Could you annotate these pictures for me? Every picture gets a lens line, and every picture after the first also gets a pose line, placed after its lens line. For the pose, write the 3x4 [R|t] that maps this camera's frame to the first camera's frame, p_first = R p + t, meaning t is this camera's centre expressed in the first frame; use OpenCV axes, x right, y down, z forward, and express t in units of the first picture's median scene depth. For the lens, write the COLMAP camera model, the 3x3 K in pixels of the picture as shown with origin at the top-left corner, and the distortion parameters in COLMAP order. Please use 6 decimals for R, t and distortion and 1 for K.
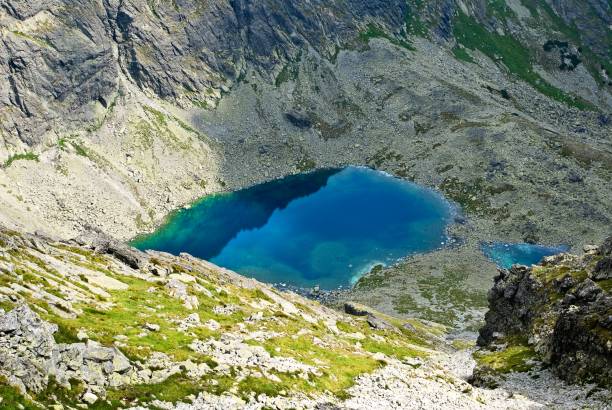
lens RADIAL K [[787.8, 0, 304.1], [0, 787.8, 204.1], [0, 0, 1]] dist [0.037755, 0.000000]
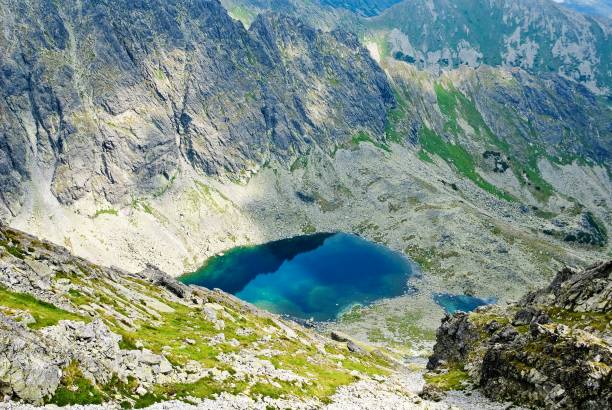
lens RADIAL K [[787.8, 0, 307.3], [0, 787.8, 205.3], [0, 0, 1]] dist [0.037755, 0.000000]
pose [[0.998032, 0.057979, 0.023903, -0.035988], [-0.055808, 0.994968, -0.083215, 0.023517], [-0.028607, 0.081718, 0.996245, -0.379077]]
